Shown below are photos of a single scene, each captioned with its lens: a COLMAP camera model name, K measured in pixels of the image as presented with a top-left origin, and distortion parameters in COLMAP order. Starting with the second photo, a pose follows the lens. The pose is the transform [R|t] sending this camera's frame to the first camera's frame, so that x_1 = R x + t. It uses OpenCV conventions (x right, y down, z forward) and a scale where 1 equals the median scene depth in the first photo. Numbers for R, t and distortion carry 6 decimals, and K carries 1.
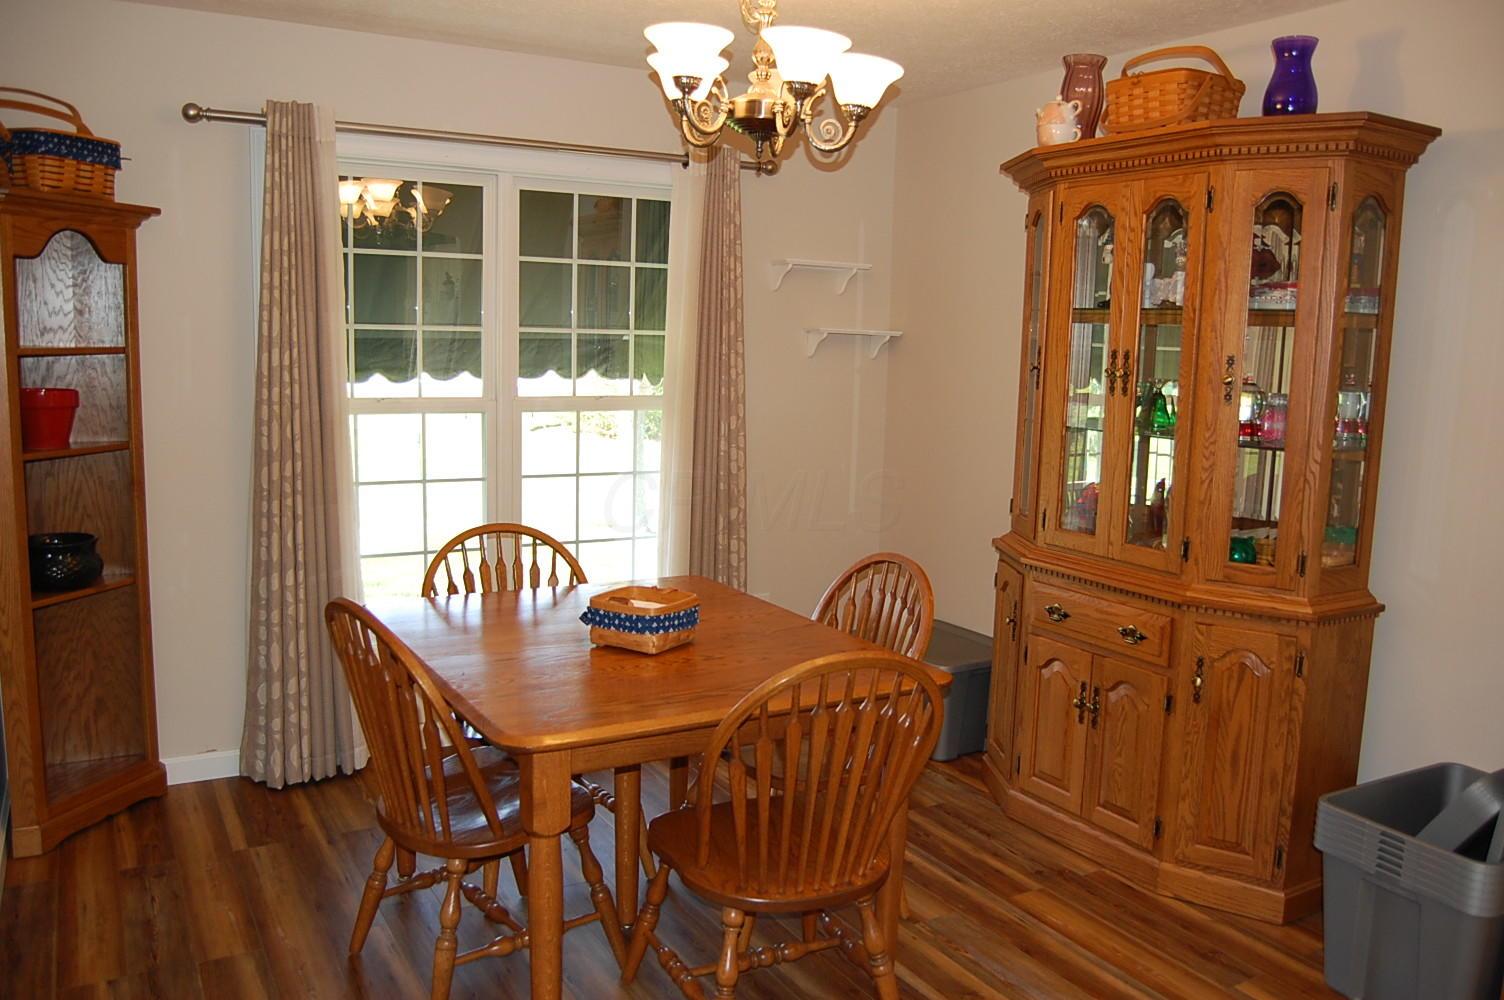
lens RADIAL K [[1183.2, 0, 752.0], [0, 1183.2, 500.0], [0, 0, 1]] dist [-0.093143, 0.053249]
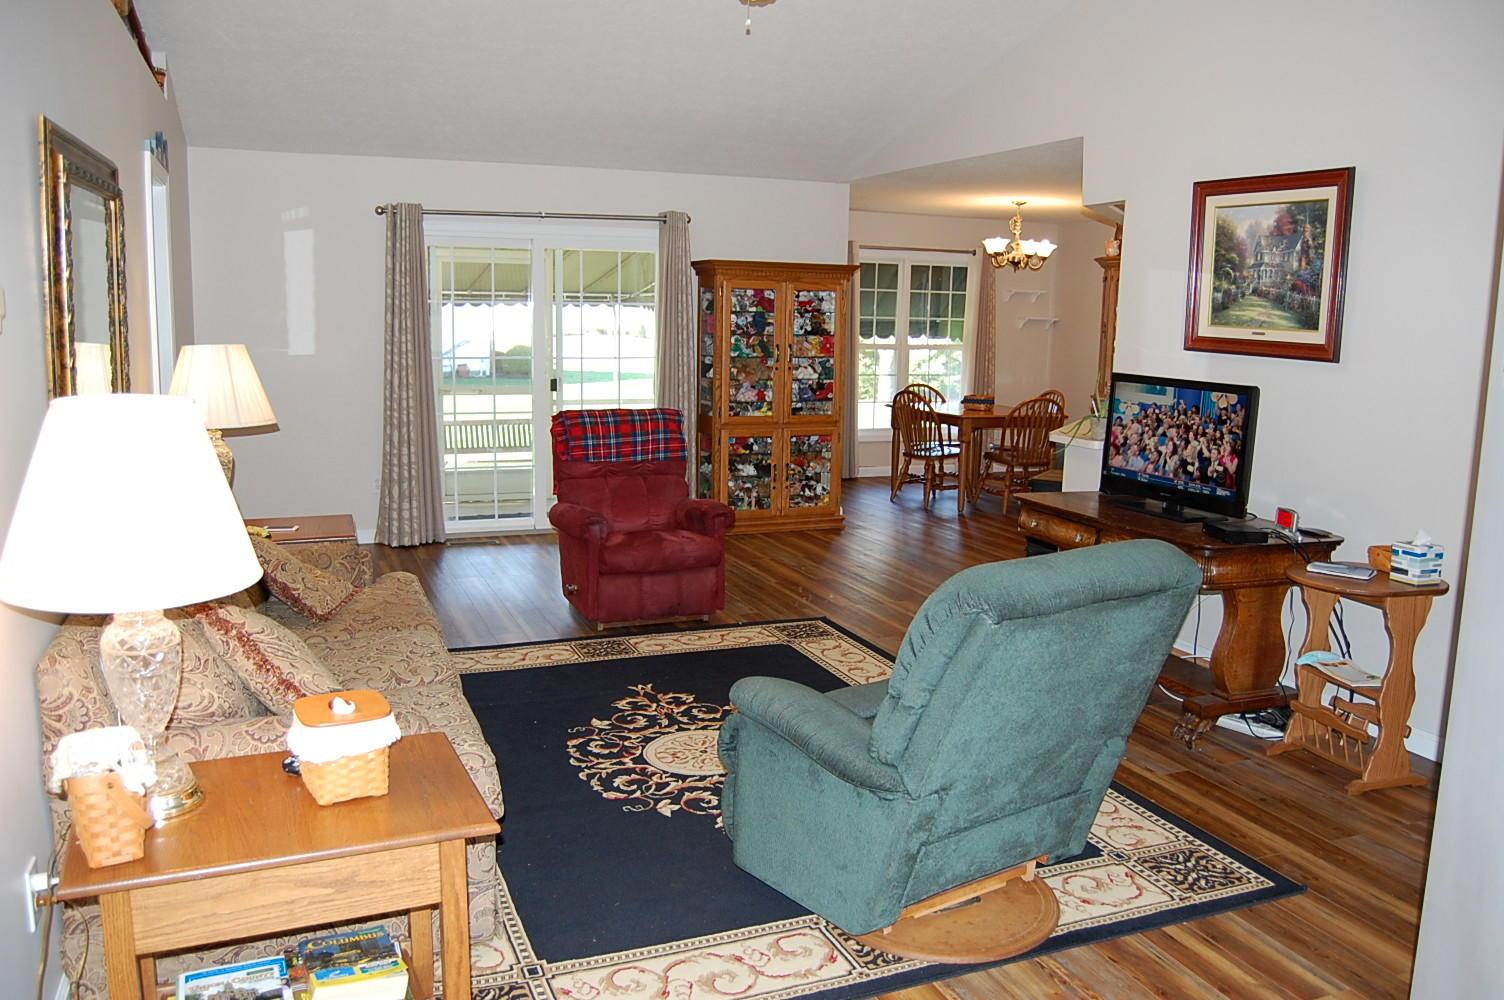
lens RADIAL K [[1183.2, 0, 752.0], [0, 1183.2, 500.0], [0, 0, 1]] dist [-0.093143, 0.053249]
pose [[0.987849, 0.010122, -0.155088, -0.134961], [-0.008228, 0.999884, 0.012846, 0.223797], [0.155200, -0.011414, 0.987817, -1.619793]]
